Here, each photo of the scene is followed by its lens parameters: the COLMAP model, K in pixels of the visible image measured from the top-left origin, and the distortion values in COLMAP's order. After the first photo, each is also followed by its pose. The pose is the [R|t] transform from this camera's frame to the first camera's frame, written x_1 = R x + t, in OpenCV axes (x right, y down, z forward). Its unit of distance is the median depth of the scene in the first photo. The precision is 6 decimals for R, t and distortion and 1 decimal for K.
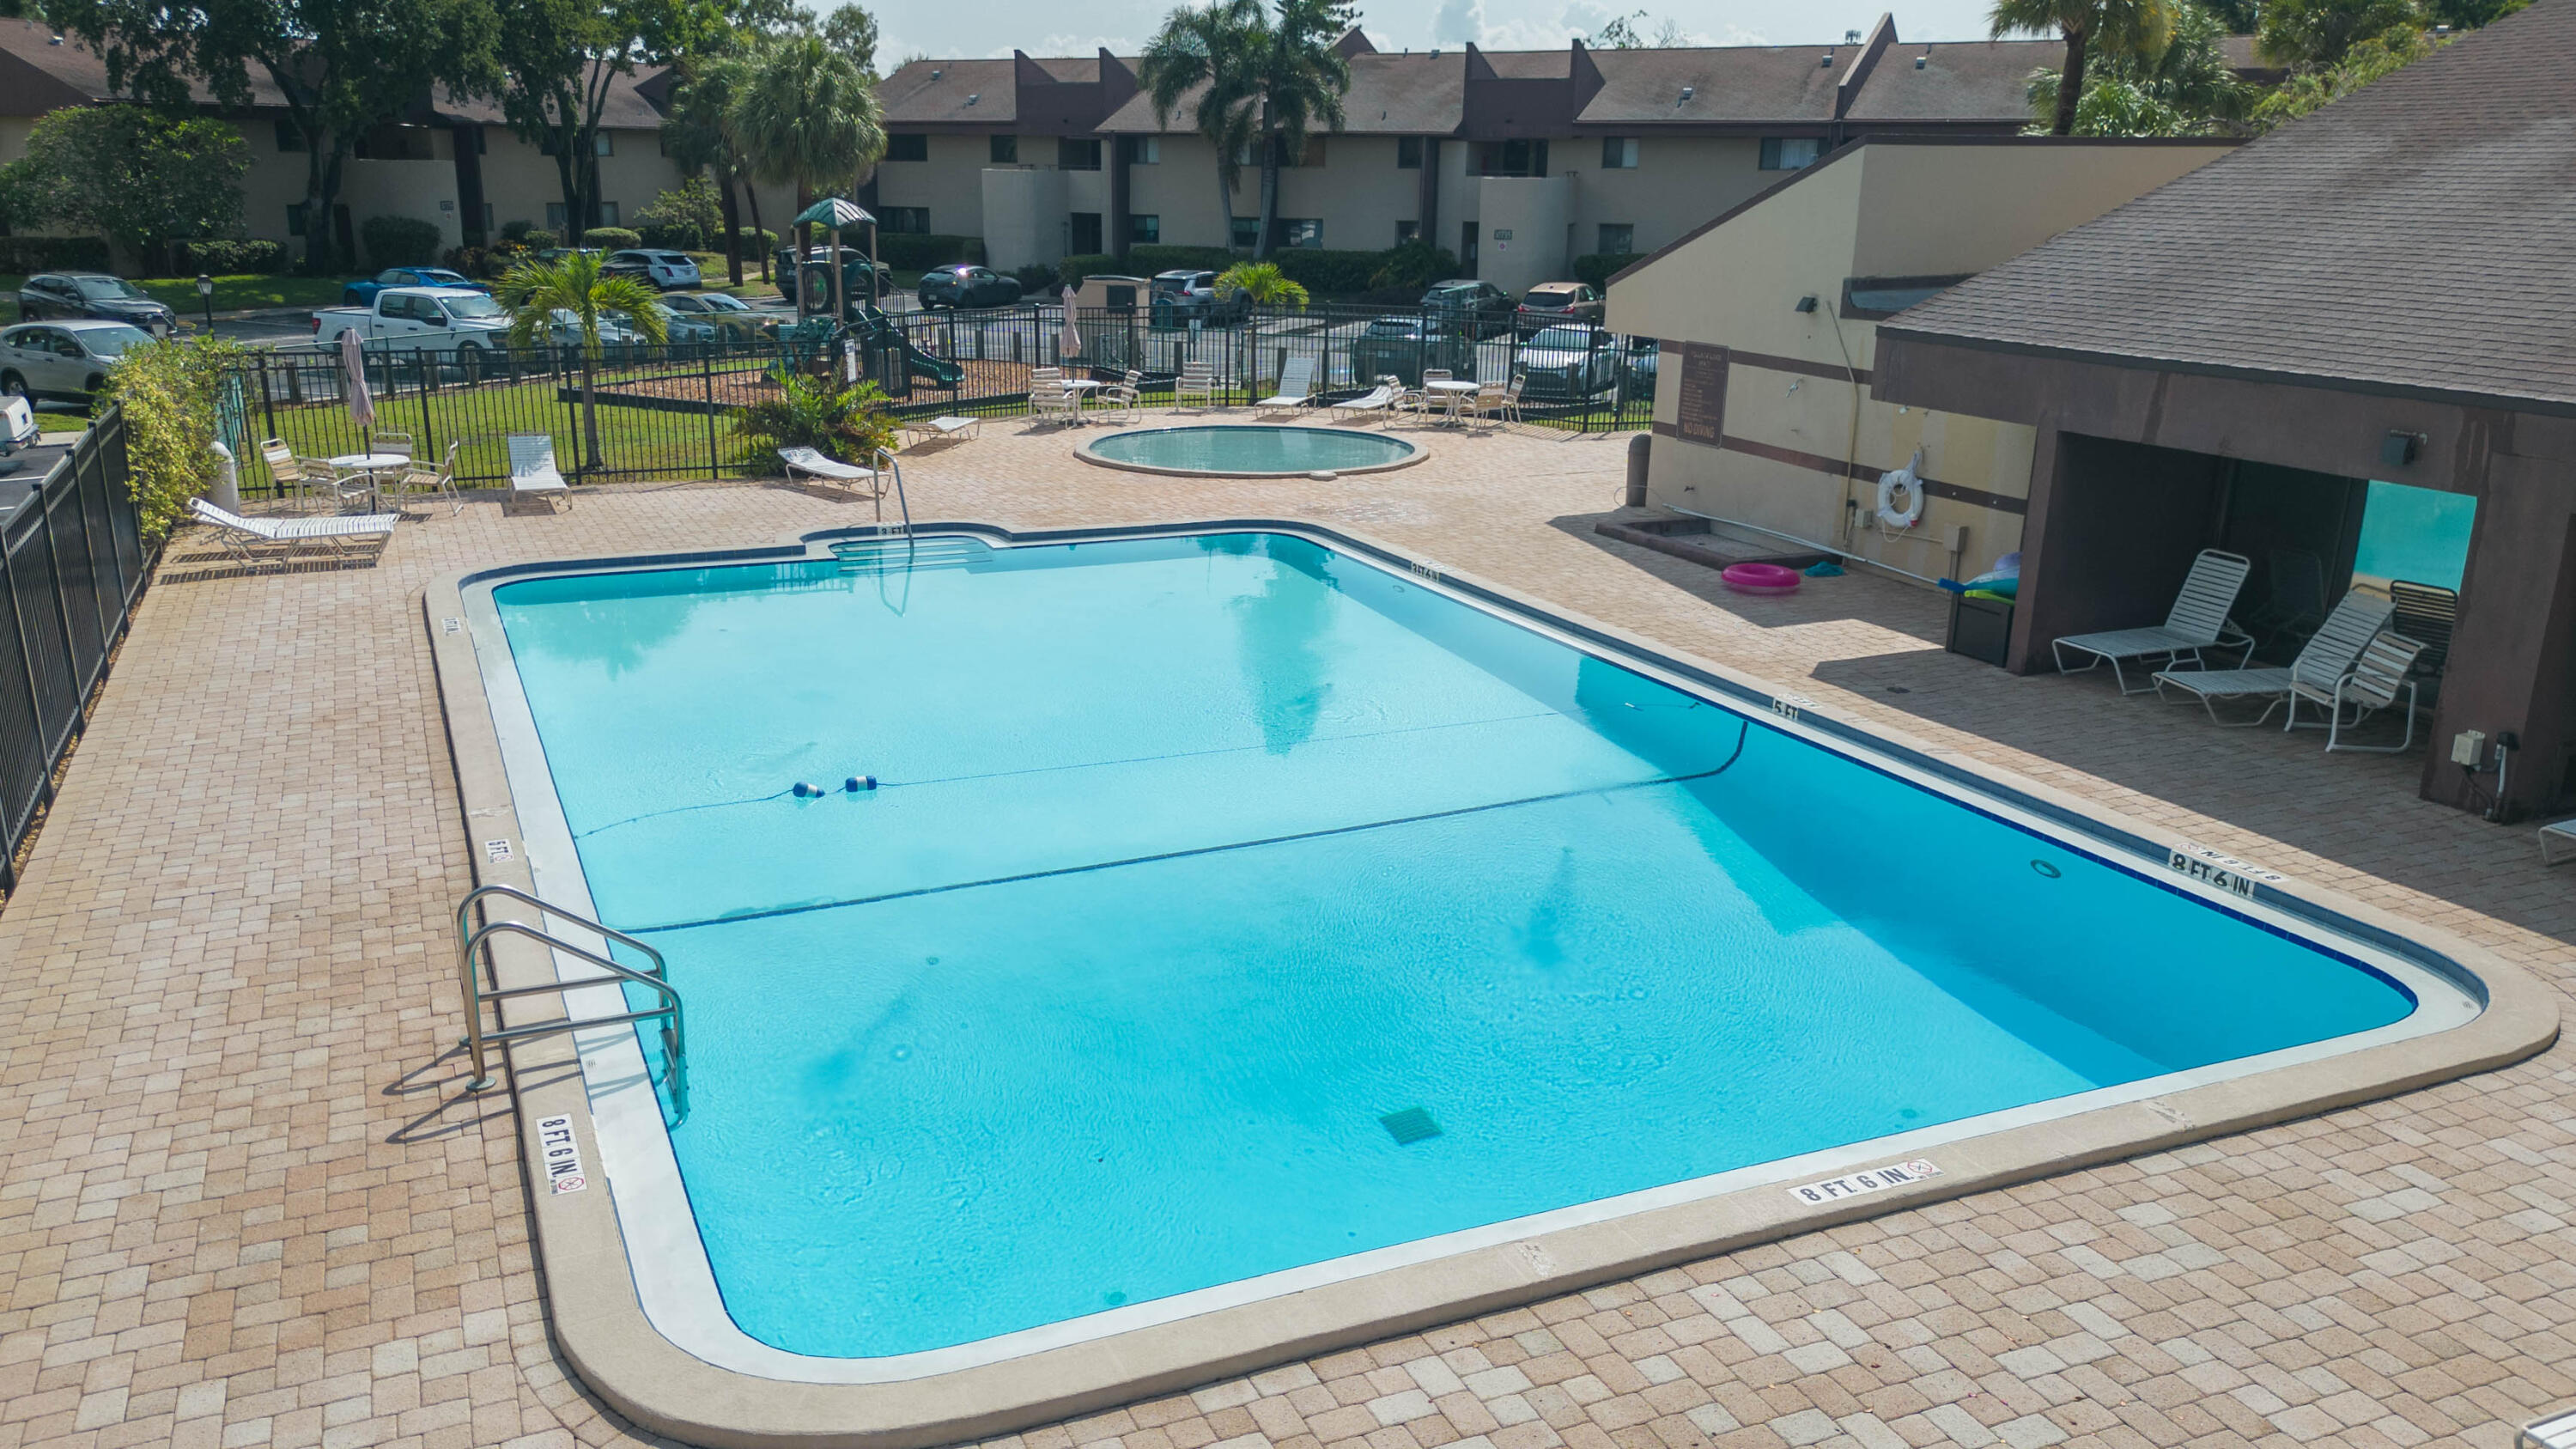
lens RADIAL K [[1723.4, 0, 1288.0], [0, 1723.4, 724.5], [0, 0, 1]] dist [0.032158, -0.037844]
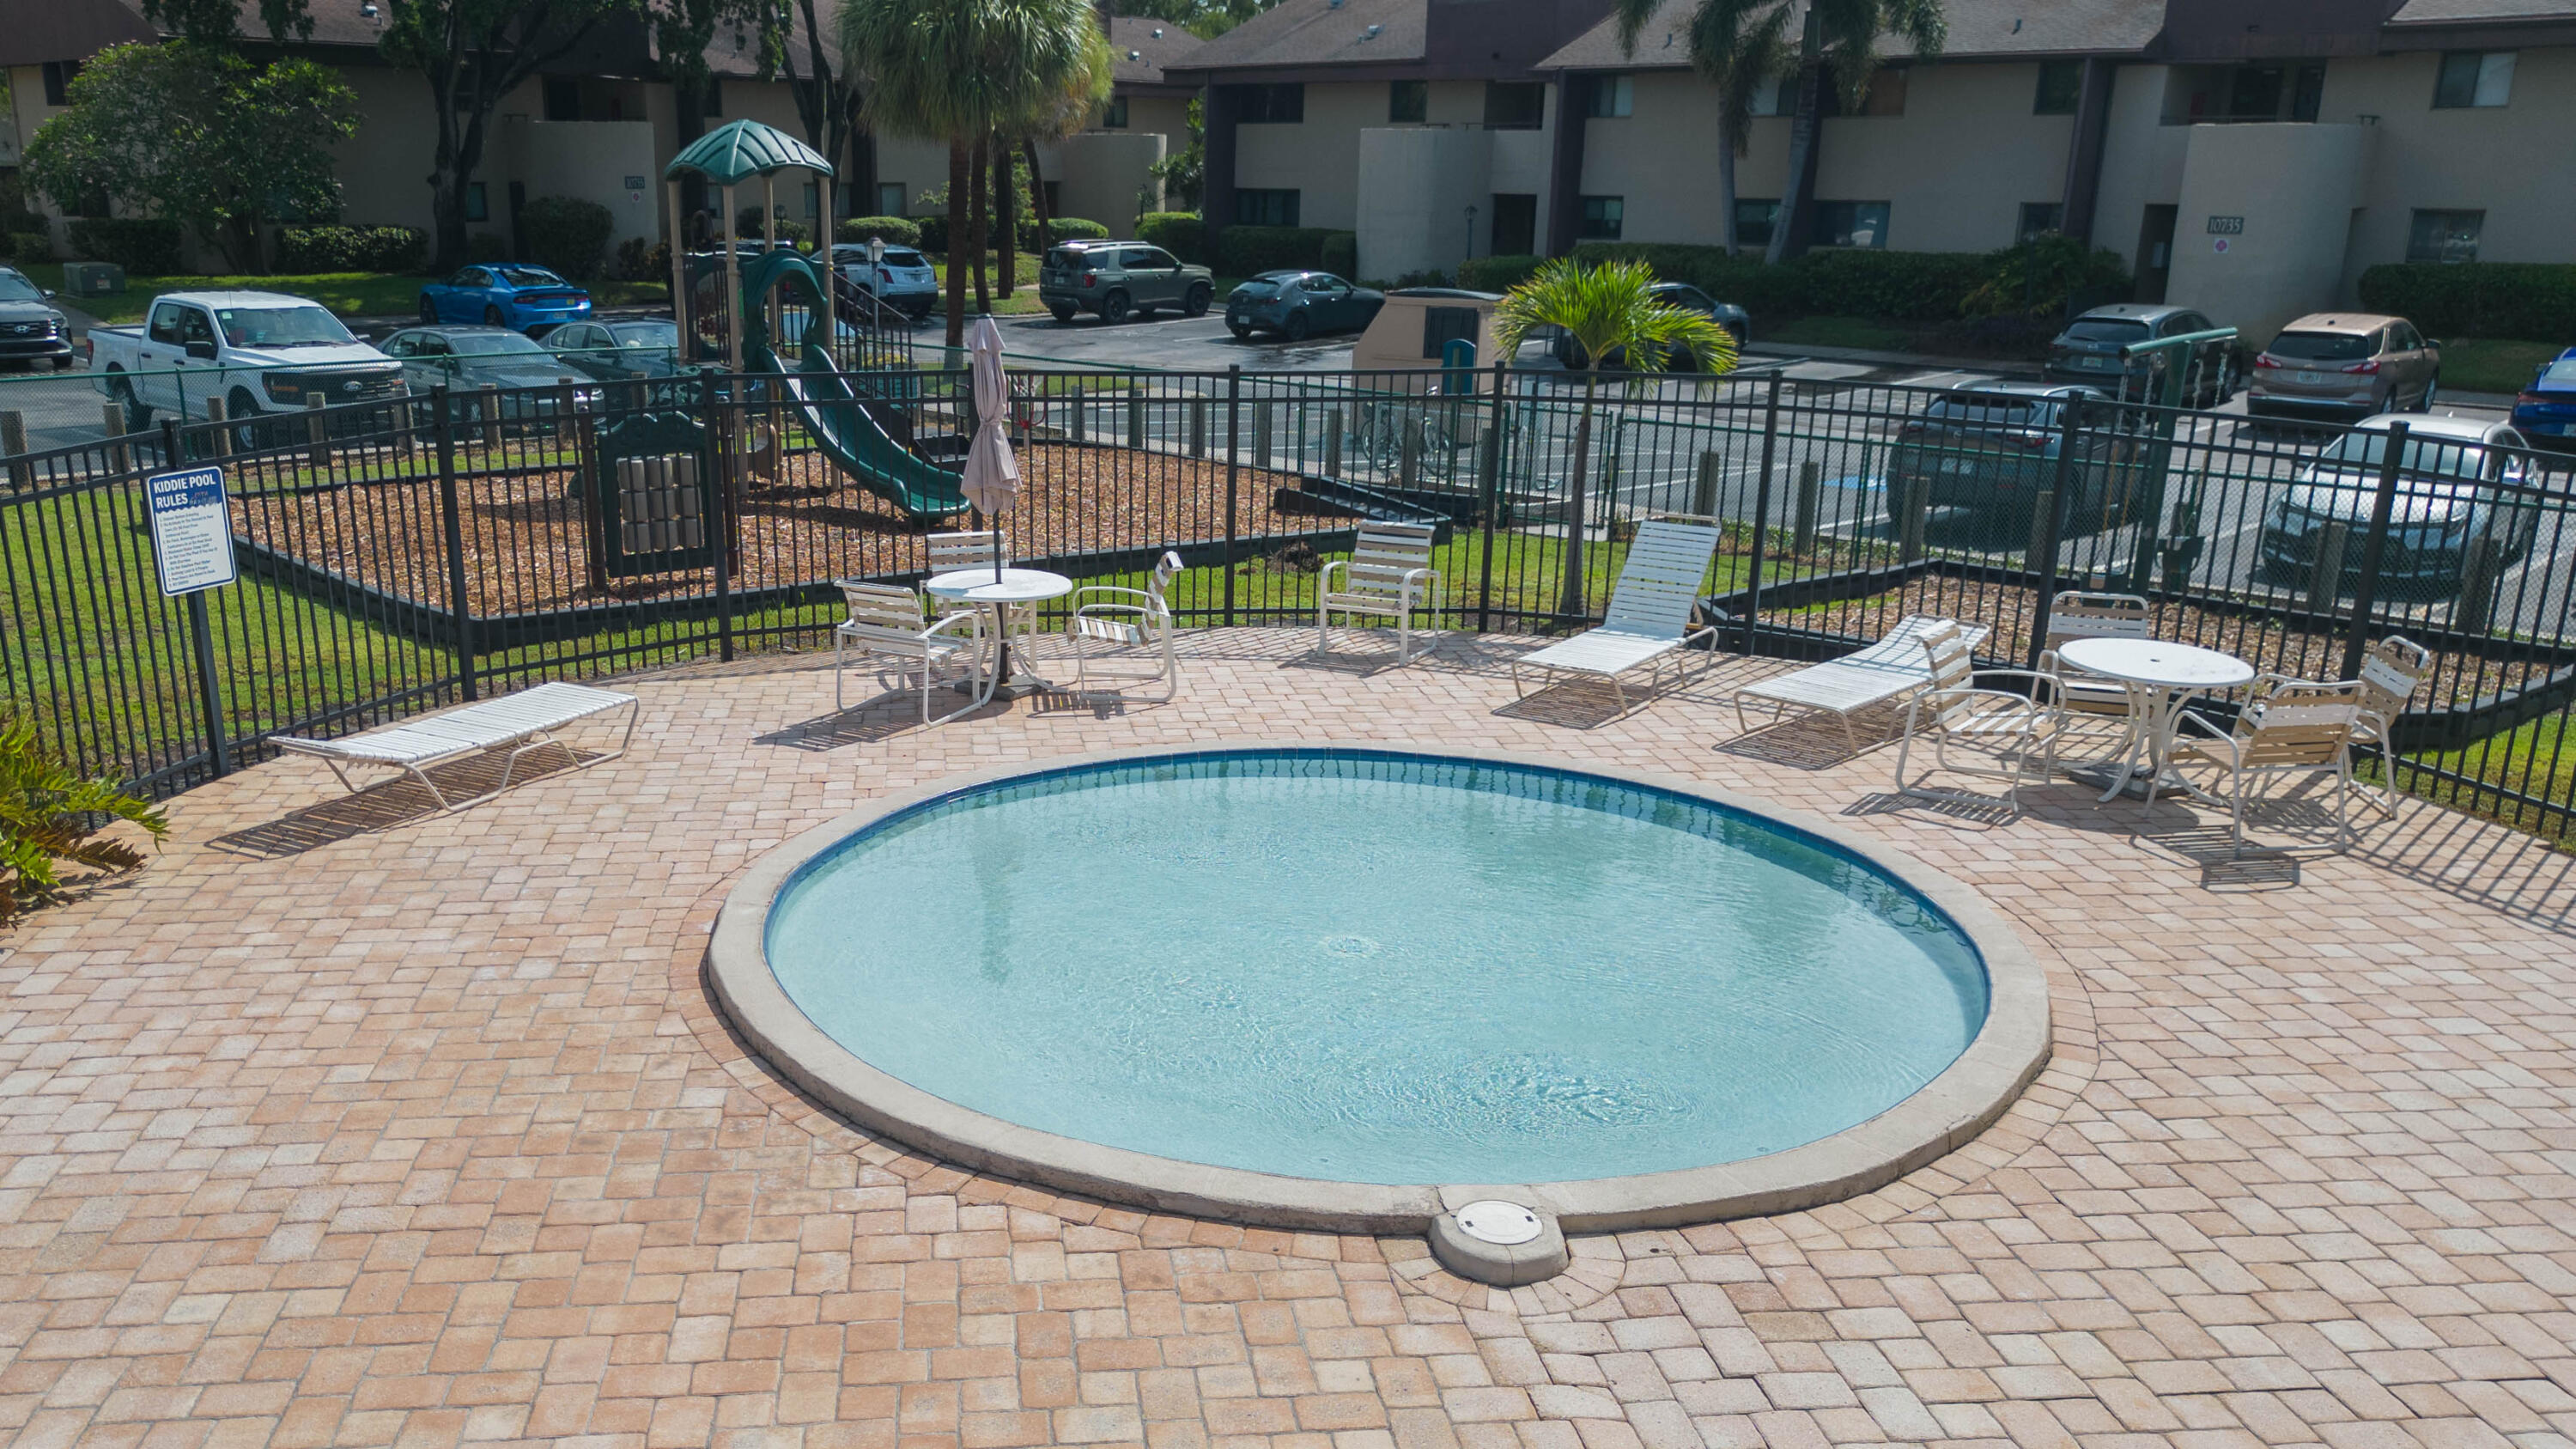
lens RADIAL K [[1723.4, 0, 1288.0], [0, 1723.4, 724.5], [0, 0, 1]] dist [0.032158, -0.037844]
pose [[0.946155, 0.092686, -0.310162, 0.026031], [-0.094838, 0.995459, 0.008169, -0.096279], [0.309511, 0.021686, 0.950649, 0.367756]]
